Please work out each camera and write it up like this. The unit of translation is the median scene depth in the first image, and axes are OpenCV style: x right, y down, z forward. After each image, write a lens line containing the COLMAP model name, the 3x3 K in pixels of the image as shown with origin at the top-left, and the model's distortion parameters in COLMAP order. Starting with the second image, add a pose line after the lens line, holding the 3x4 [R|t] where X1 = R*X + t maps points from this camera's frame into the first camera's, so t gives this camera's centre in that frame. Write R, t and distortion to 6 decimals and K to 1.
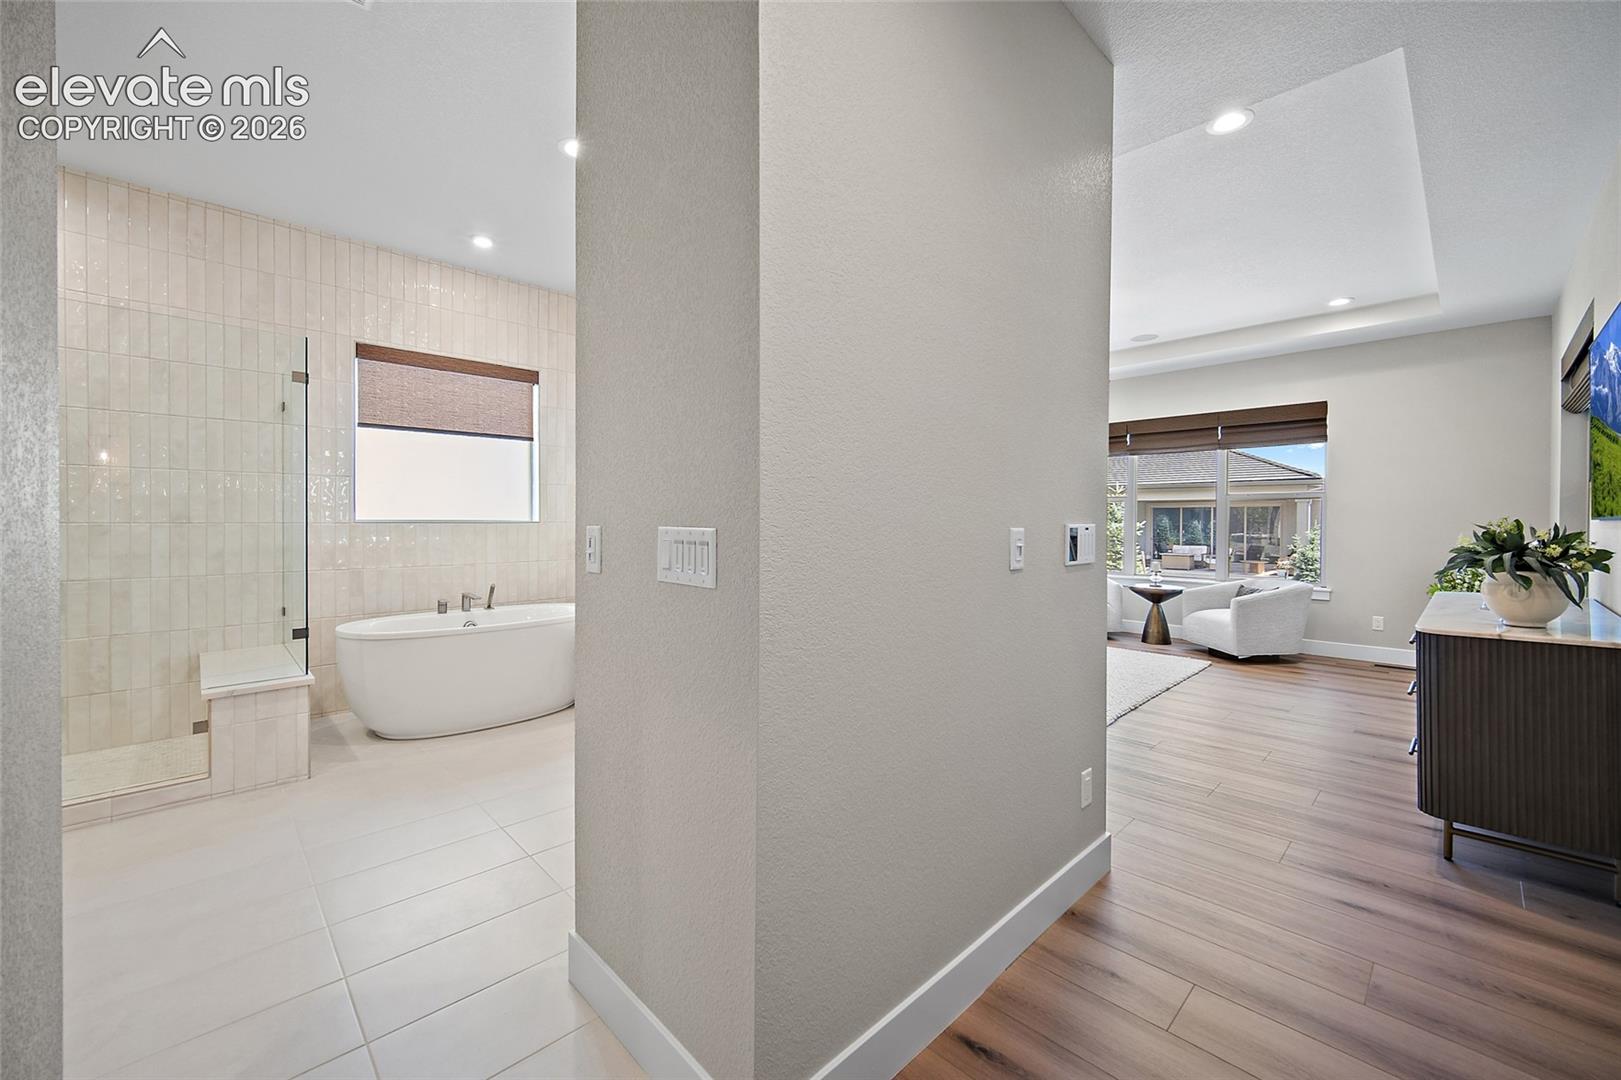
lens RADIAL K [[642.7, 0, 813.9], [0, 642.7, 530.9], [0, 0, 1]] dist [-0.003018, -0.000139]
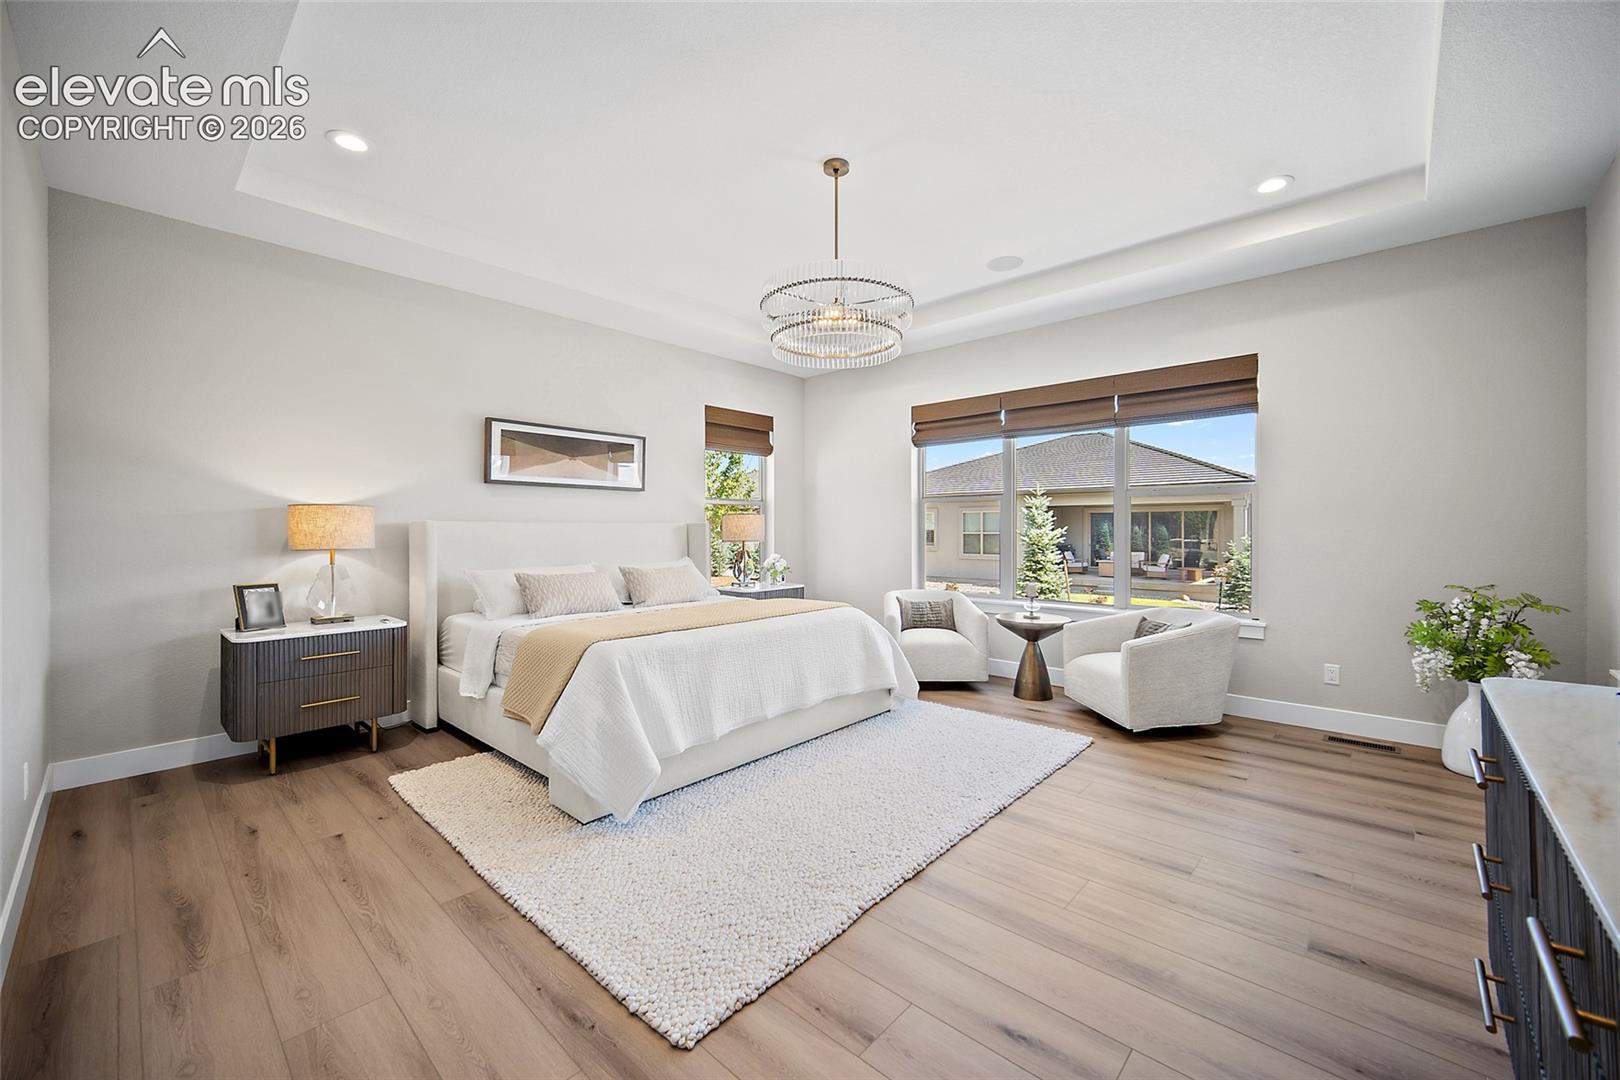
lens RADIAL K [[635.9, 0, 813.6], [0, 635.9, 533.7], [0, 0, 1]] dist [-0.001575, 0.000052]
pose [[0.998390, -0.006655, 0.056337, 0.250026], [0.007062, 0.999950, -0.007030, -0.004327], [-0.056287, 0.007416, 0.998387, 0.304663]]
